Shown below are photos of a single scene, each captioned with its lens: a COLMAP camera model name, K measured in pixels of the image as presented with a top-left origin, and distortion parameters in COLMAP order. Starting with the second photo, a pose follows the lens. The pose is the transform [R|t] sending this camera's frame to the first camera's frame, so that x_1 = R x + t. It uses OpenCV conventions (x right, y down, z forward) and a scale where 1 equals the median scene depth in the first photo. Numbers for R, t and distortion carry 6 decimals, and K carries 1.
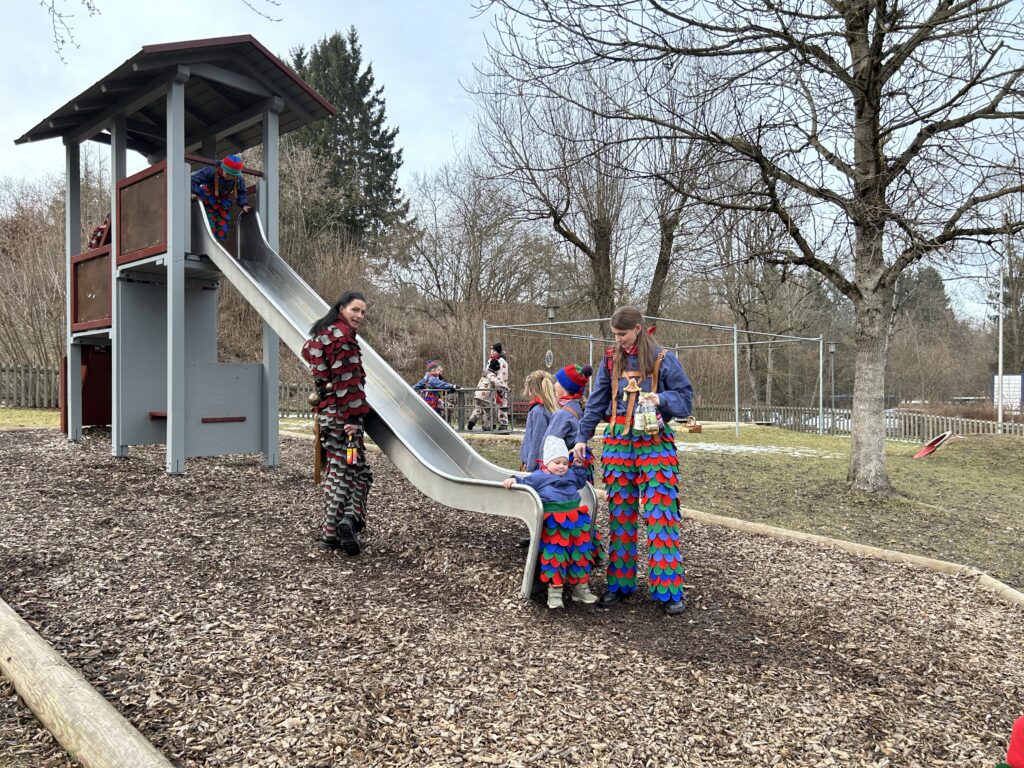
lens RADIAL K [[767.4, 0, 513.0], [0, 767.4, 388.7], [0, 0, 1]] dist [0.019063, -0.021345]
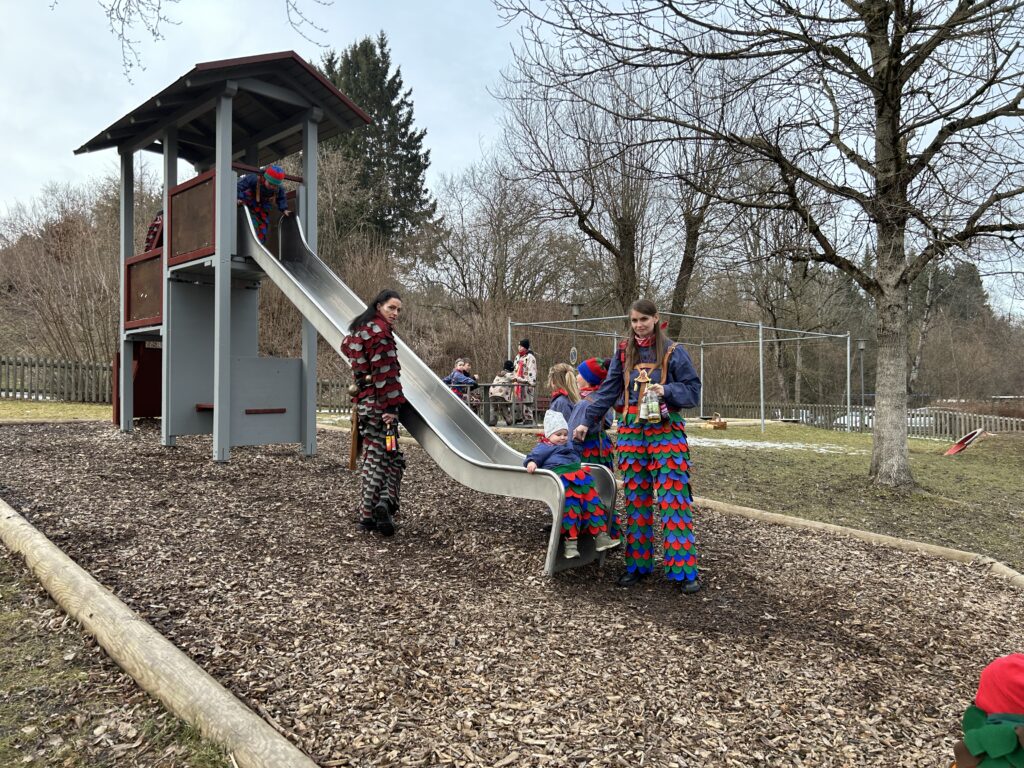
lens RADIAL K [[767.4, 0, 493.3], [0, 767.4, 386.2], [0, 0, 1]] dist [0.019063, -0.021345]
pose [[0.998294, 0.002434, -0.058332, 0.000772], [-0.002494, 0.999996, -0.000954, 0.006841], [0.058330, 0.001098, 0.998297, -0.049557]]
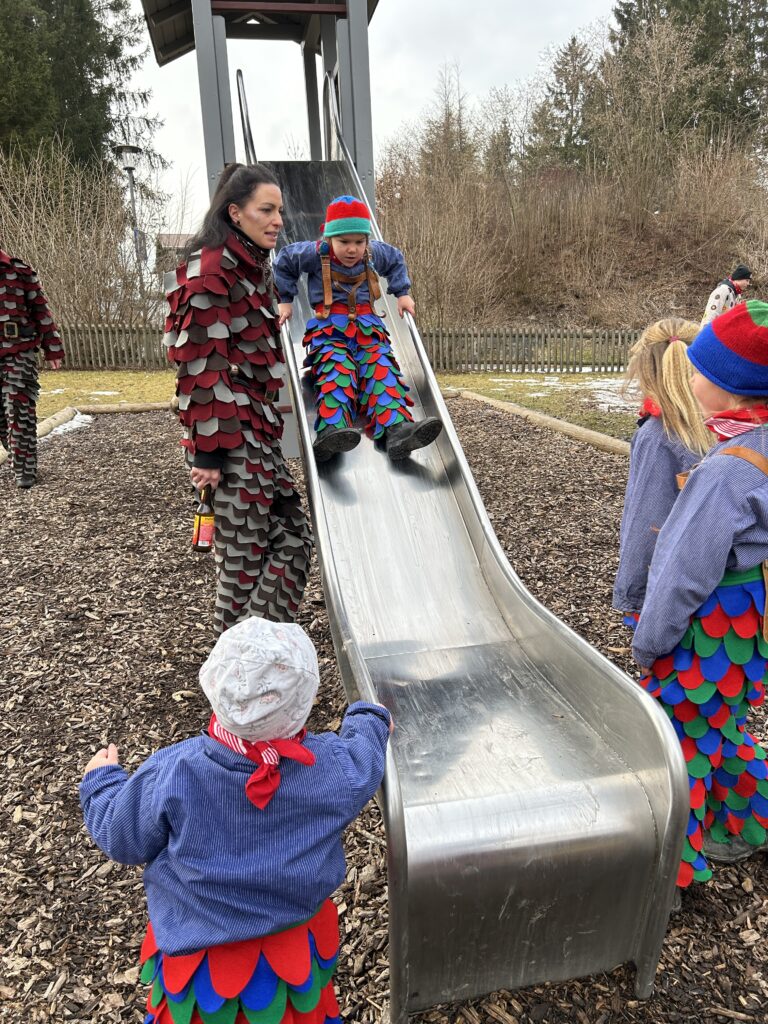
lens RADIAL K [[767.4, 0, 382.5], [0, 767.4, 511.3], [0, 0, 1]] dist [0.019063, -0.021345]
pose [[0.795561, 0.093049, -0.598685, 0.107768], [0.048939, 0.975038, 0.216576, -0.014456], [0.603893, -0.201599, 0.771149, 0.452138]]
